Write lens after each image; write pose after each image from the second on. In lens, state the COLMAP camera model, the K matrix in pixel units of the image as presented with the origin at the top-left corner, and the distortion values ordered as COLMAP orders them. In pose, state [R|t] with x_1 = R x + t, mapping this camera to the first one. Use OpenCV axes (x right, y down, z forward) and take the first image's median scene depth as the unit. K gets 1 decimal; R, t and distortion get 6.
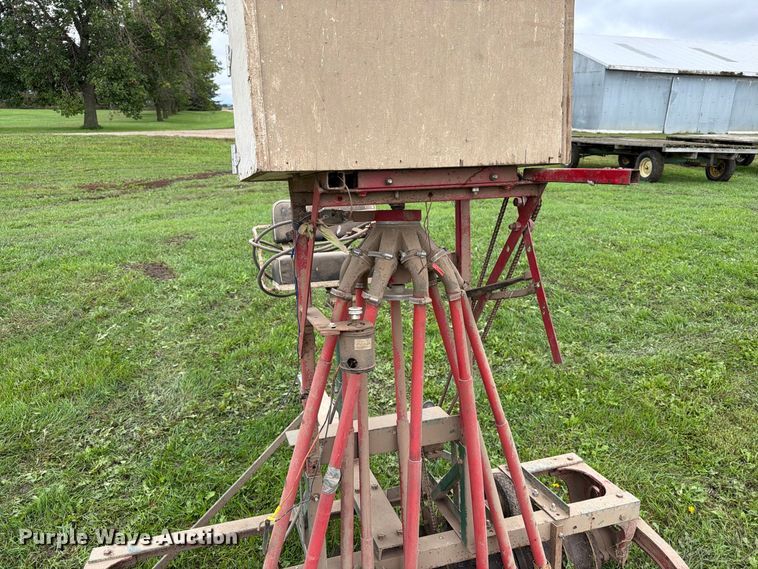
lens RADIAL K [[536.4, 0, 376.2], [0, 536.4, 284.8], [0, 0, 1]] dist [0.030367, -0.036859]
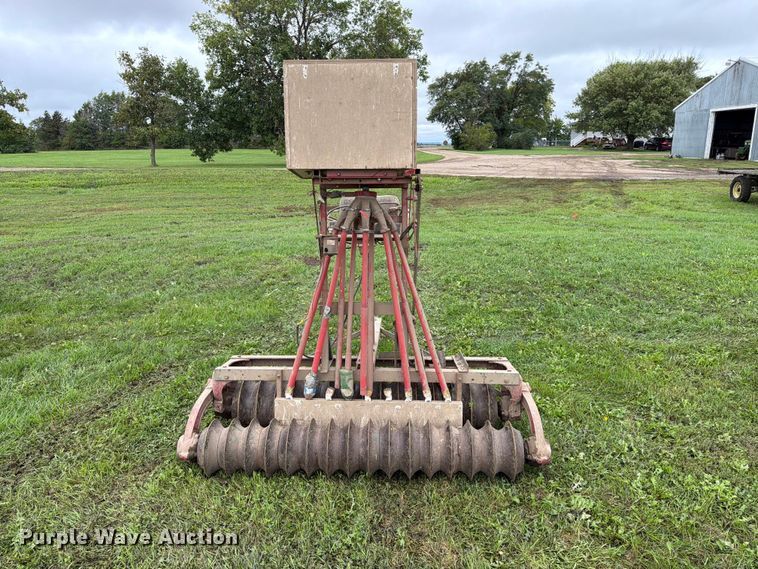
lens RADIAL K [[529.7, 0, 377.5], [0, 529.7, 280.9], [0, 0, 1]] dist [0.075313, -0.090993]
pose [[0.944976, 0.065409, -0.320533, 0.324494], [-0.086859, 0.994806, -0.053070, 0.133417], [0.315397, 0.077991, 0.945750, -0.401937]]
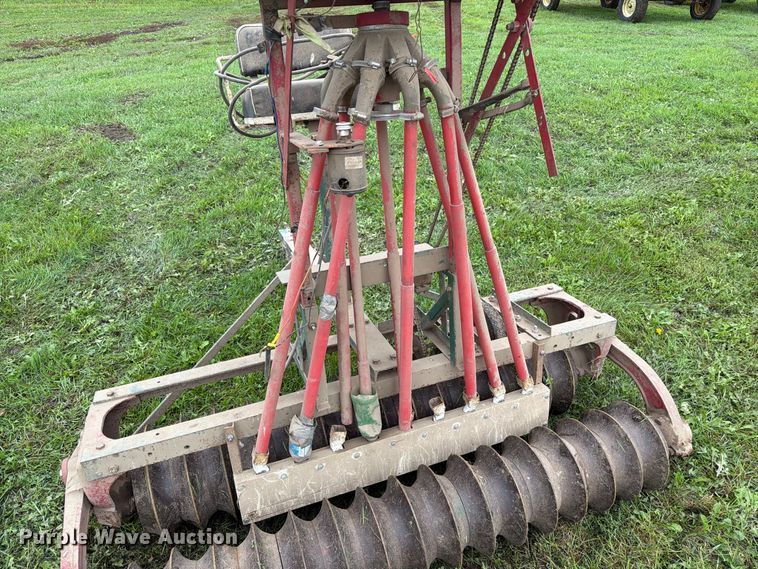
lens RADIAL K [[532.5, 0, 381.8], [0, 532.5, 281.6], [0, 0, 1]] dist [0.056777, -0.072818]
pose [[0.997363, -0.051941, 0.050688, -0.011713], [0.038412, 0.970371, 0.238549, 0.032012], [-0.061576, -0.235973, 0.969807, 0.012563]]
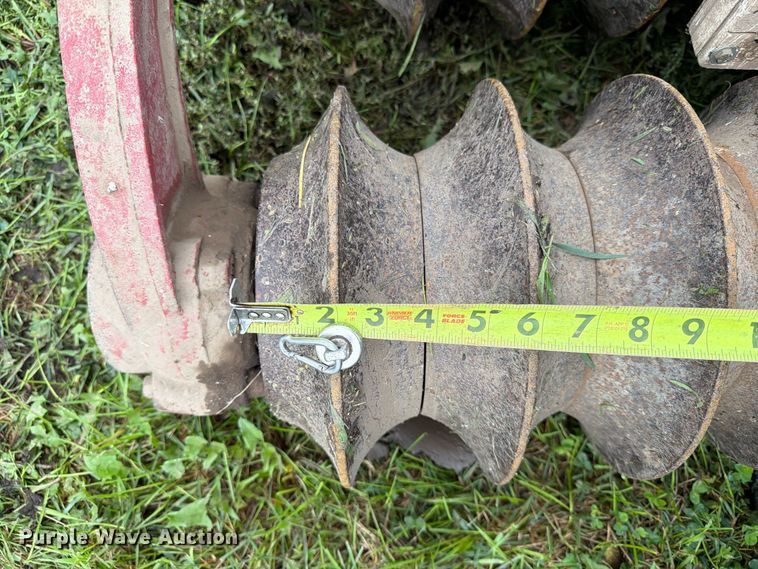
lens RADIAL K [[536.4, 0, 376.2], [0, 536.4, 284.8], [0, 0, 1]] dist [0.030367, -0.036859]
pose [[0.965869, 0.252622, -0.057267, -0.176286], [-0.066650, 0.456007, 0.887477, 0.264973], [0.250311, -0.853369, 0.457280, 0.306845]]
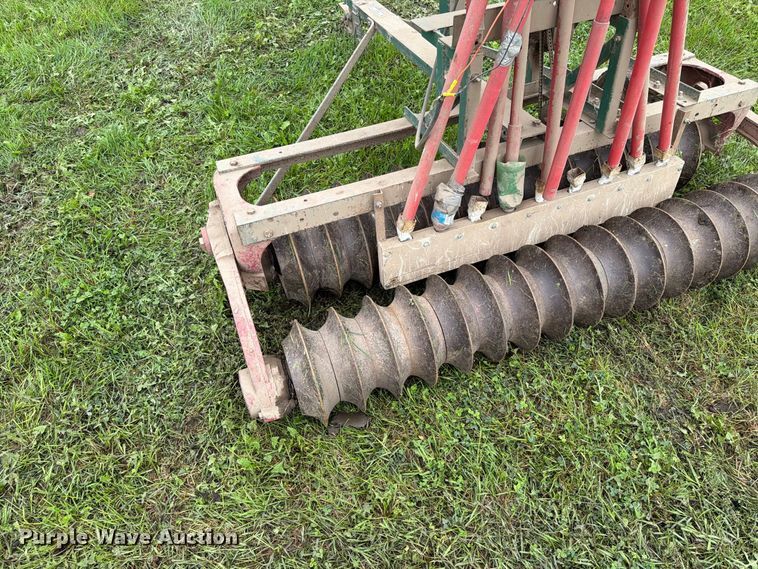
lens RADIAL K [[535.4, 0, 380.8], [0, 535.4, 281.8], [0, 0, 1]] dist [0.033226, -0.038711]
pose [[0.996719, -0.070340, 0.040053, -0.144127], [0.036452, 0.831862, 0.553785, 0.073164], [-0.072272, -0.550507, 0.831696, 0.028824]]
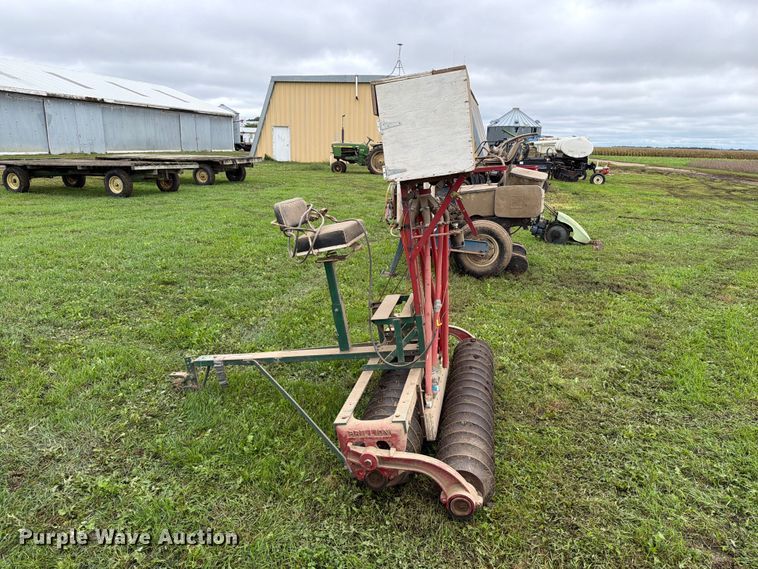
lens RADIAL K [[532.5, 0, 381.8], [0, 532.5, 281.6], [0, 0, 1]] dist [0.056777, -0.072818]
pose [[0.471547, -0.222730, 0.853250, -0.862972], [0.255928, 0.960498, 0.109288, -0.020852], [-0.843887, 0.166836, 0.509923, 0.005525]]
